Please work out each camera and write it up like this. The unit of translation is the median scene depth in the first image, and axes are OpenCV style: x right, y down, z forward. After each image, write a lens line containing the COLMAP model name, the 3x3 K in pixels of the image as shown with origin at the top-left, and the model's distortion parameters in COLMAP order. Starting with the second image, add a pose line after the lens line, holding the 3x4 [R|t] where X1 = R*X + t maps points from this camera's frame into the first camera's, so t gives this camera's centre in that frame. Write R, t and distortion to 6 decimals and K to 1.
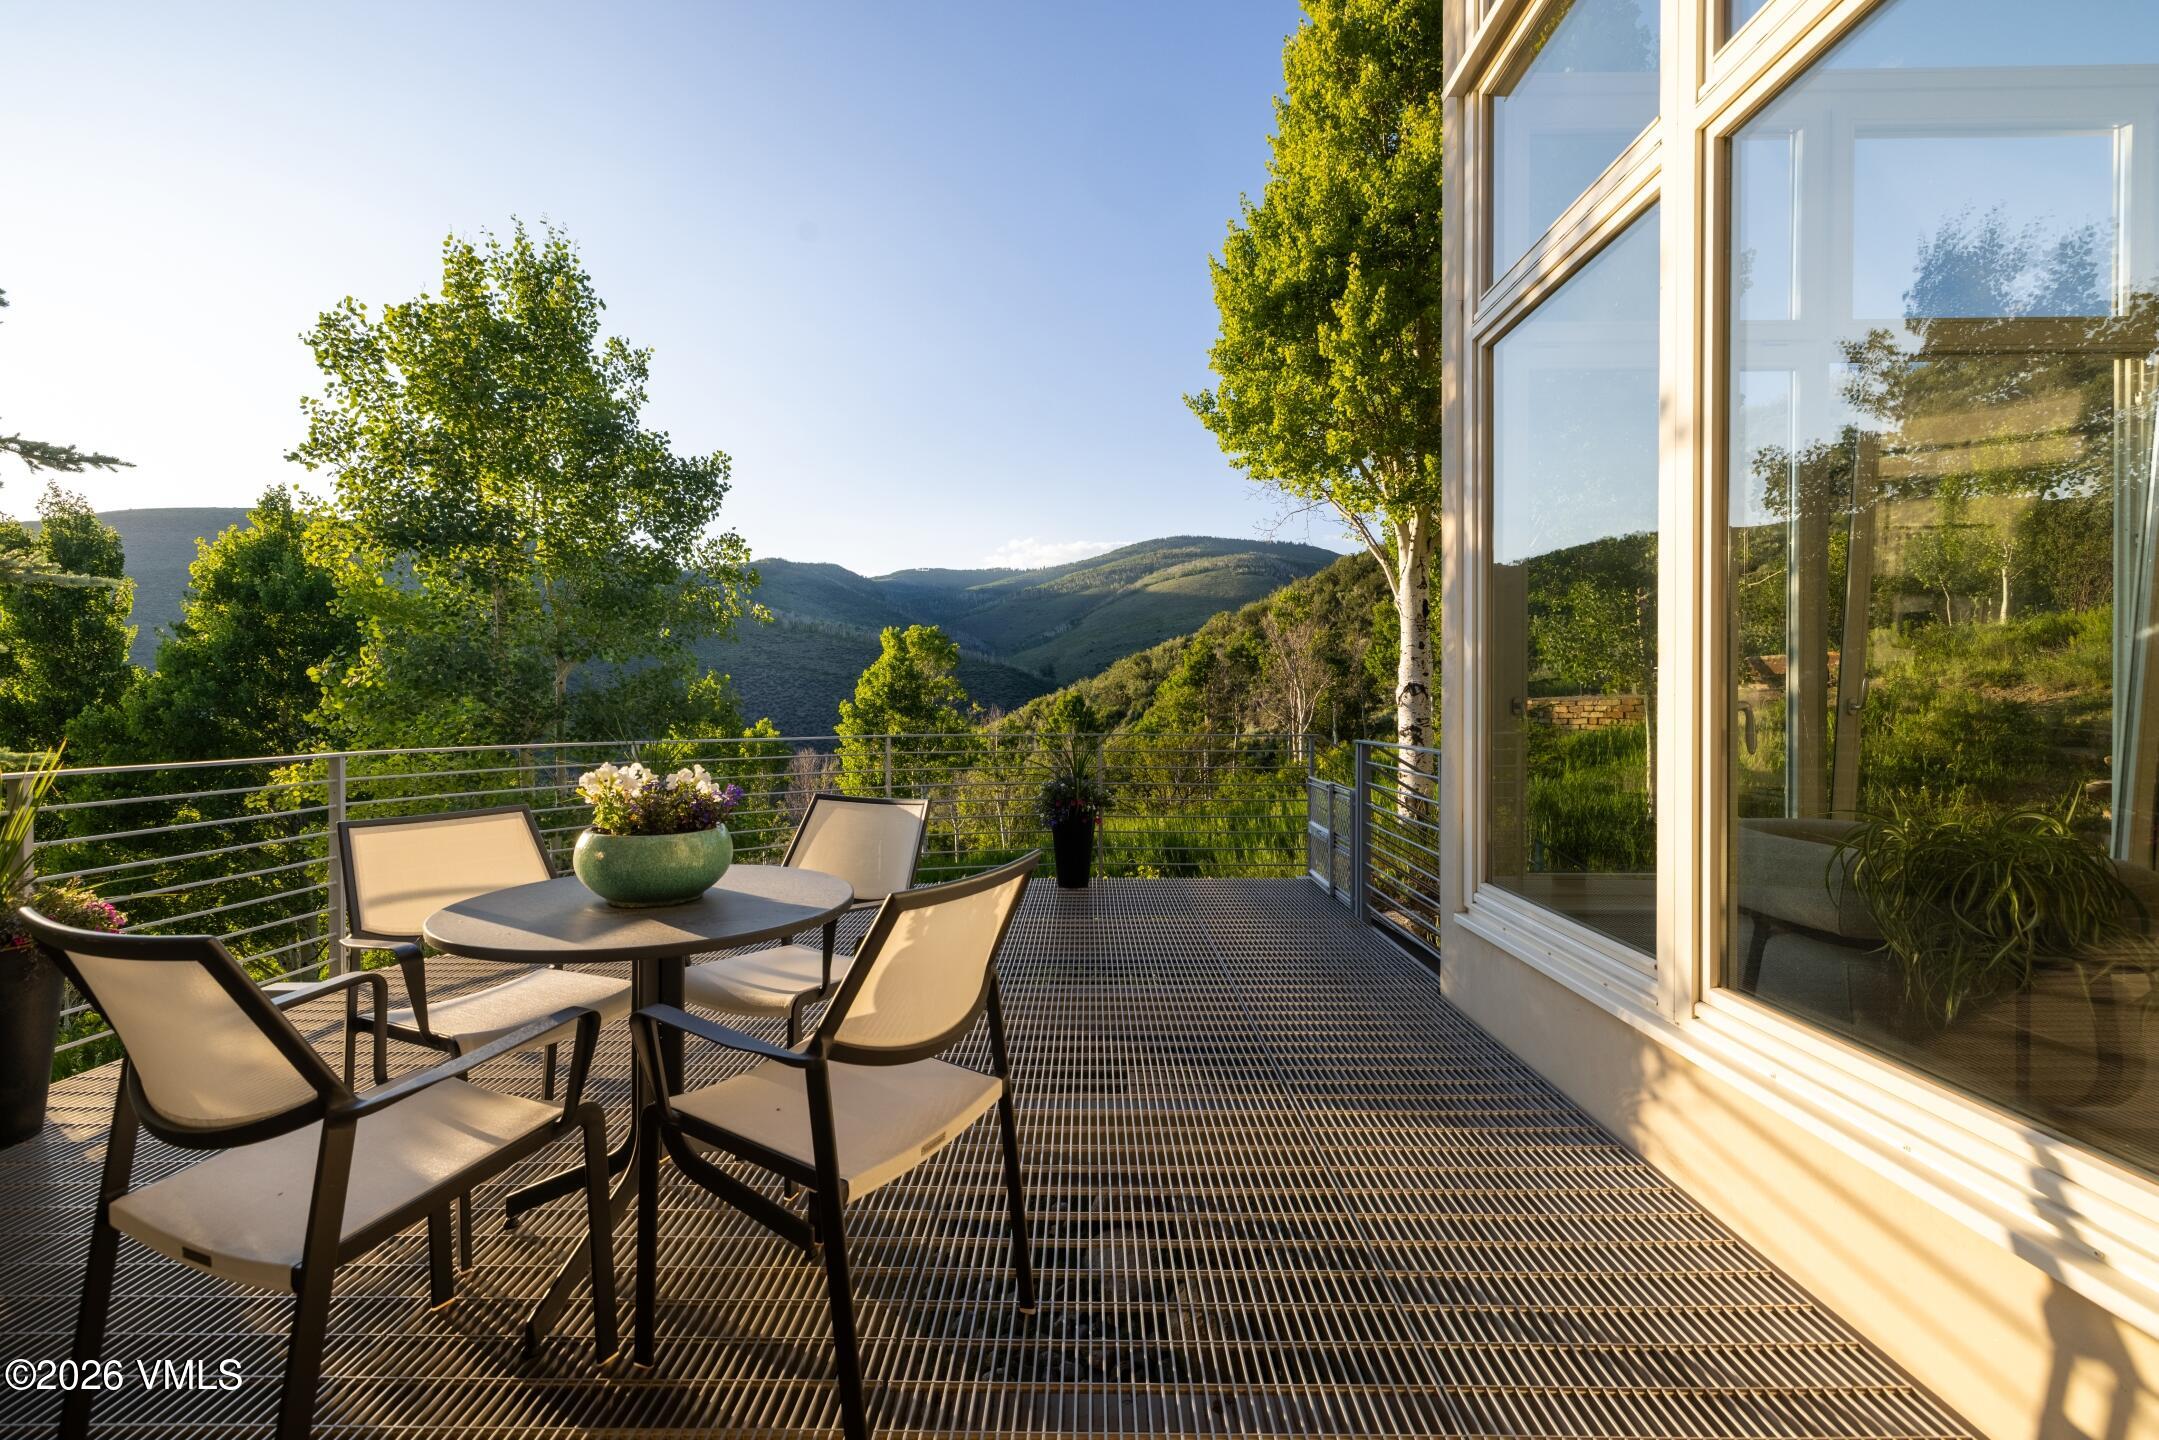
lens RADIAL K [[941.0, 0, 1074.1], [0, 941.0, 715.8], [0, 0, 1]] dist [0.004948, 0.000626]
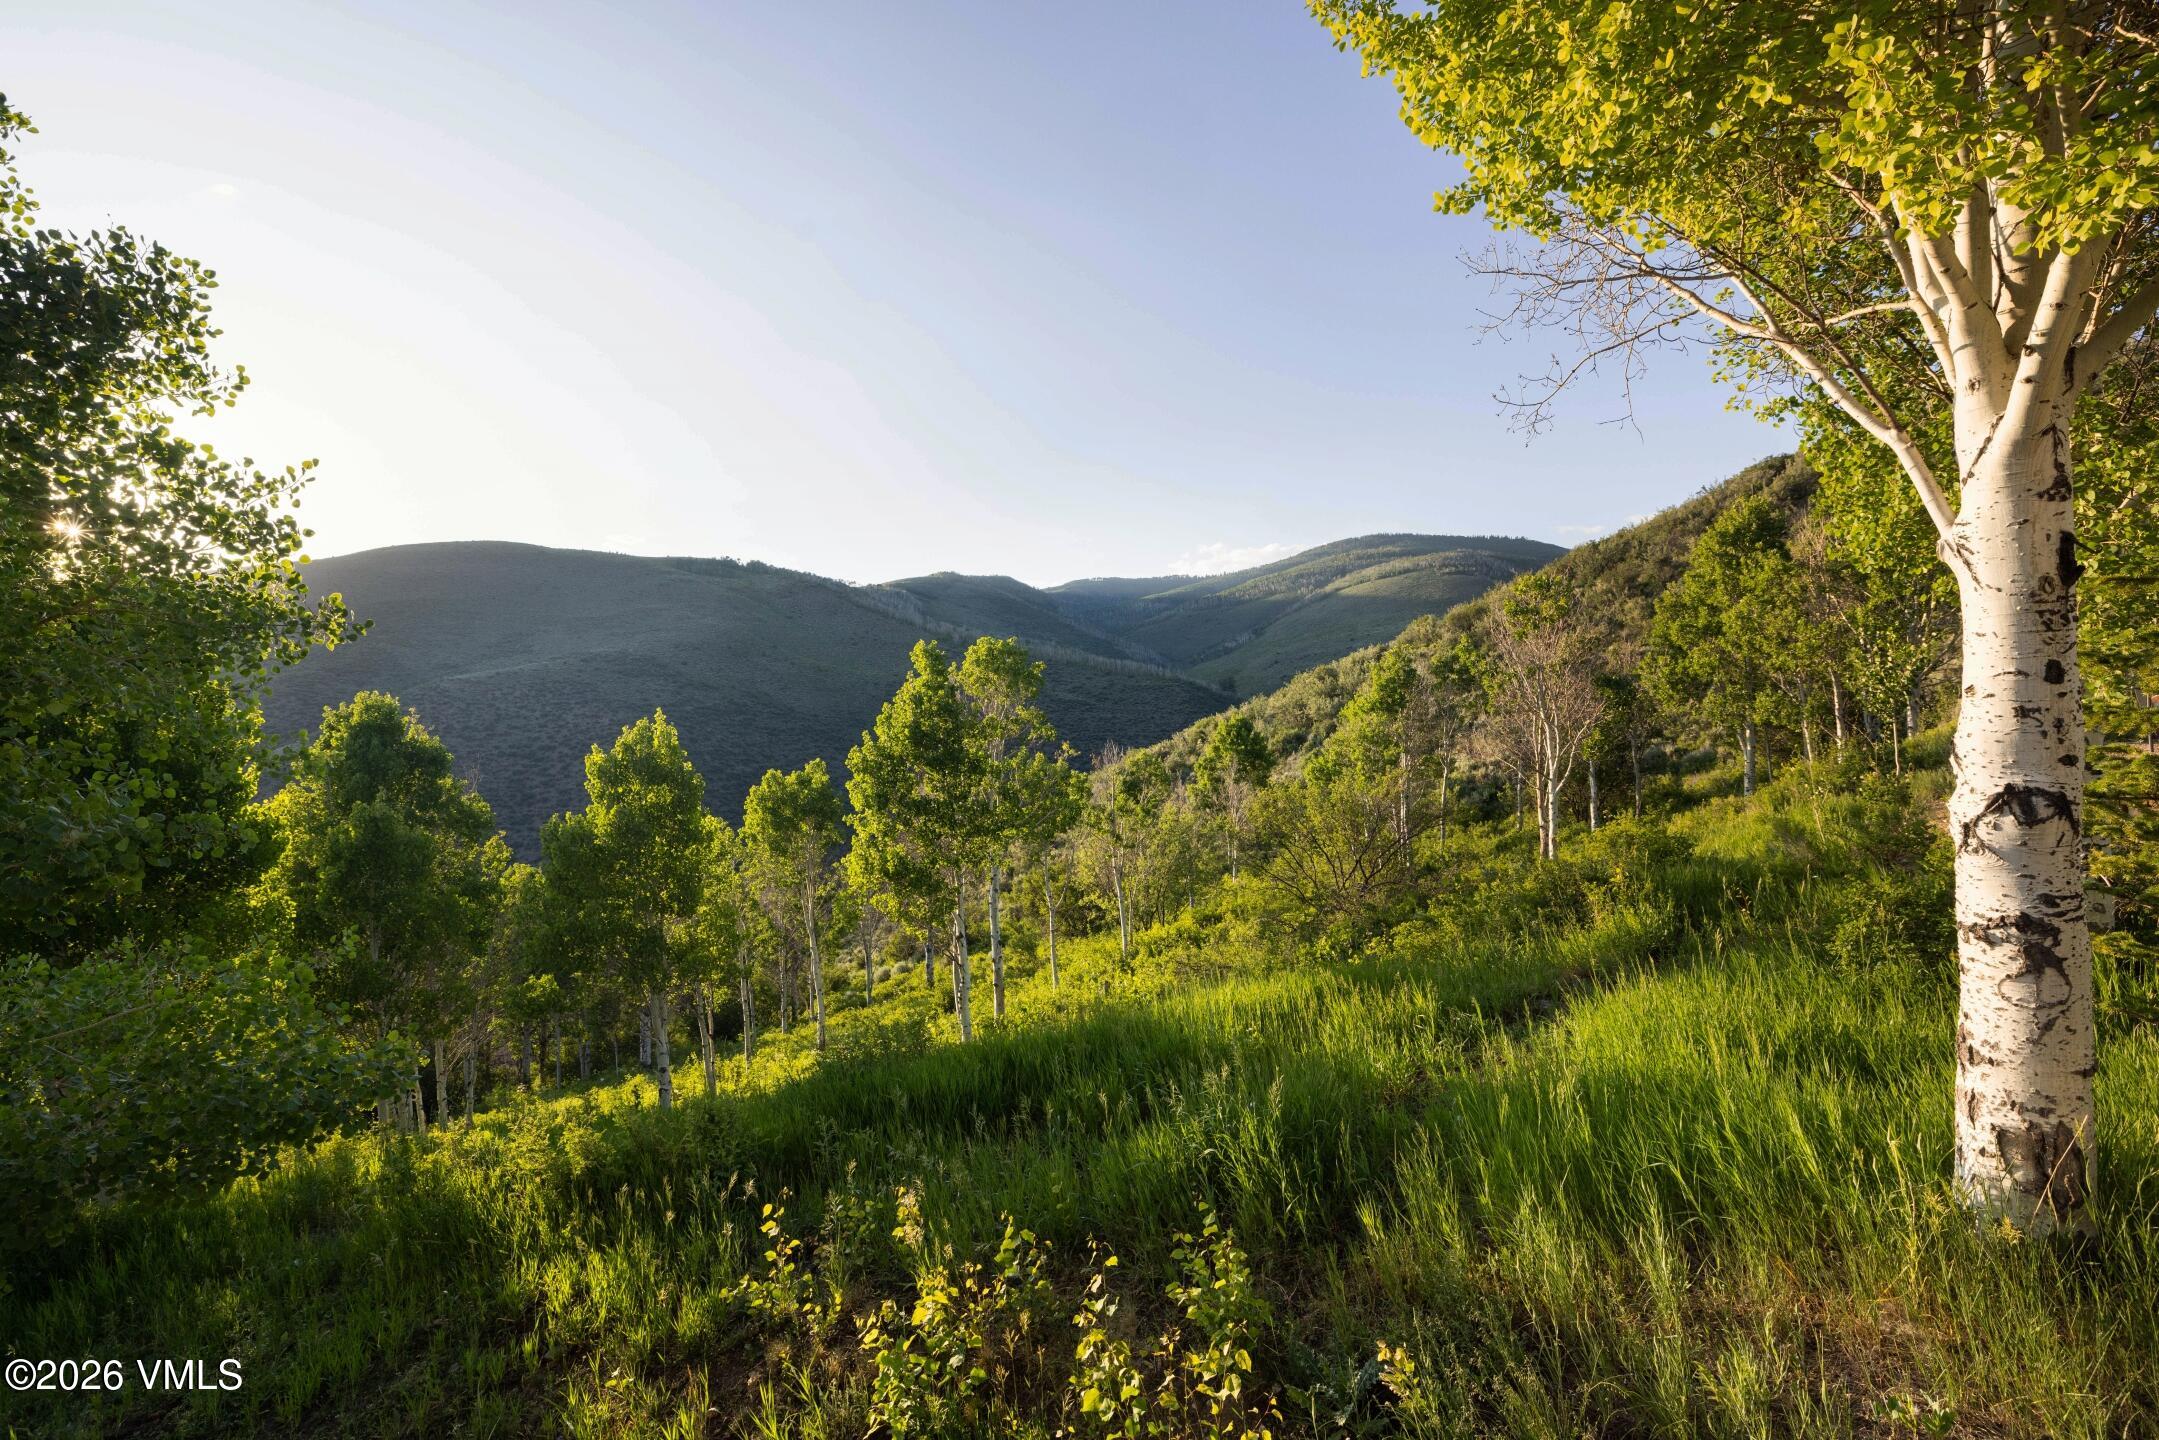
lens RADIAL K [[987.5, 0, 1073.5], [0, 987.5, 715.6], [0, 0, 1]] dist [-0.004766, -0.000479]
pose [[0.982569, -0.001854, -0.185891, 0.083503], [-0.001063, 0.999878, -0.015588, -0.046614], [0.185898, 0.015513, 0.982447, 0.518943]]
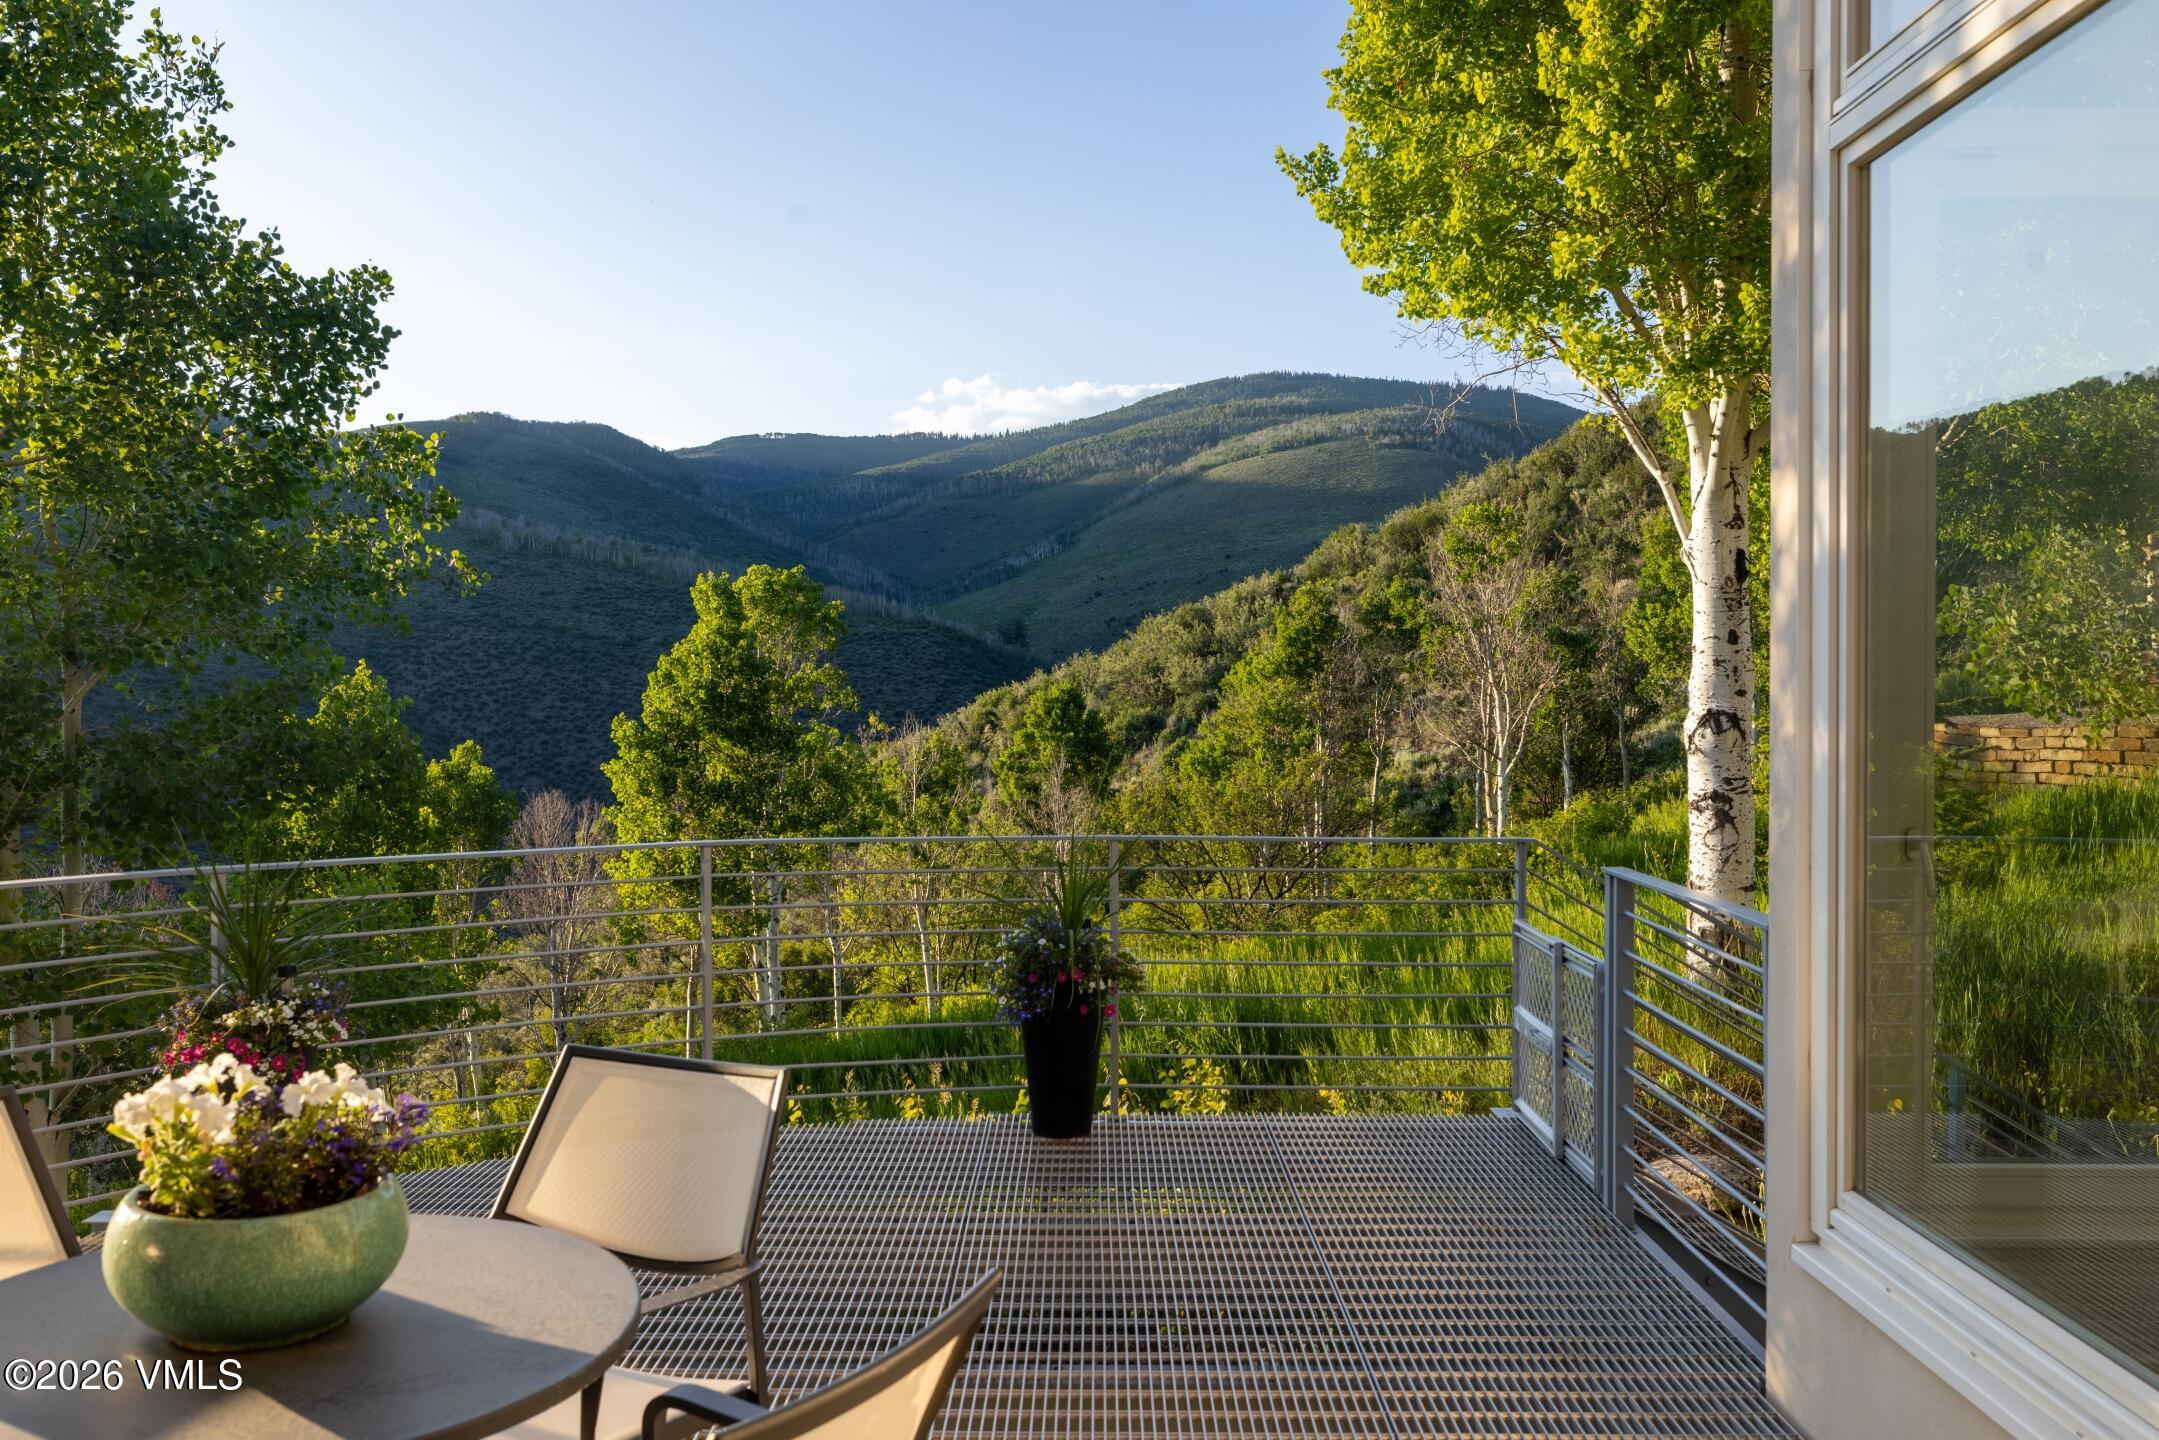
lens RADIAL K [[1815.8, 0, 1073.8], [0, 1815.8, 720.9], [0, 0, 1]] dist [0.001617, 0.019043]
pose [[0.999981, 0.003242, 0.005272, -0.000206], [-0.003251, 0.999993, 0.001763, -0.025261], [-0.005267, -0.001780, 0.999985, -0.001325]]
